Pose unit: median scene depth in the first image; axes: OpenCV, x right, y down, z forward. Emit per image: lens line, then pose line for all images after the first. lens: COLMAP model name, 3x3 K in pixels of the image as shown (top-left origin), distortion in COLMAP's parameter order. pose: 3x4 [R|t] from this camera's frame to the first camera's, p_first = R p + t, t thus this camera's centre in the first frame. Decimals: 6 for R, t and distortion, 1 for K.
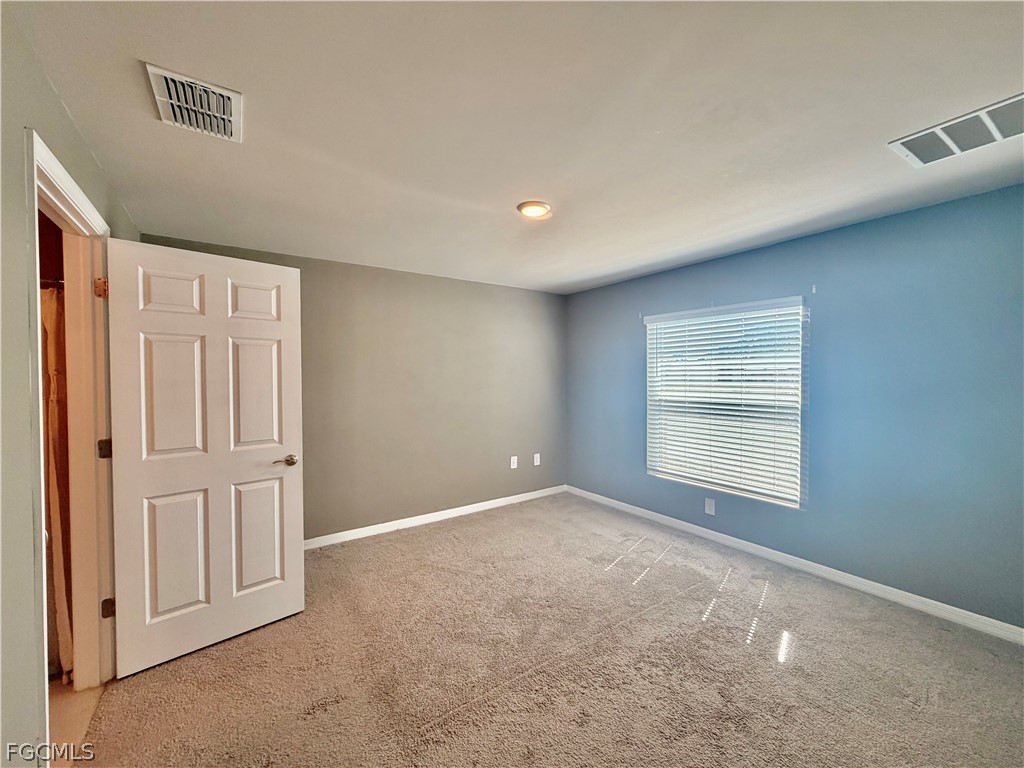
lens RADIAL K [[406.6, 0, 509.9], [0, 406.6, 384.1], [0, 0, 1]] dist [-0.002055, -0.000097]
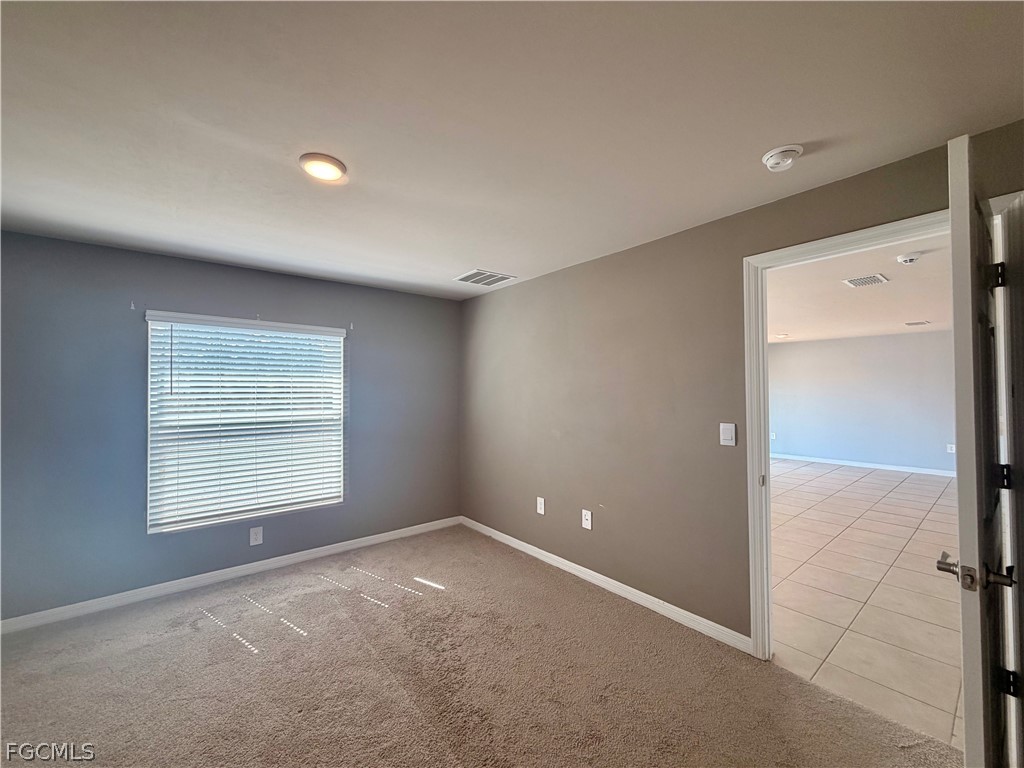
lens RADIAL K [[406.6, 0, 509.9], [0, 406.6, 384.1], [0, 0, 1]] dist [-0.002055, -0.000097]
pose [[-0.074565, 0.022418, 0.996964, -0.552699], [0.023572, 0.999508, -0.020712, -0.010705], [-0.996938, 0.021956, -0.075057, 0.574755]]
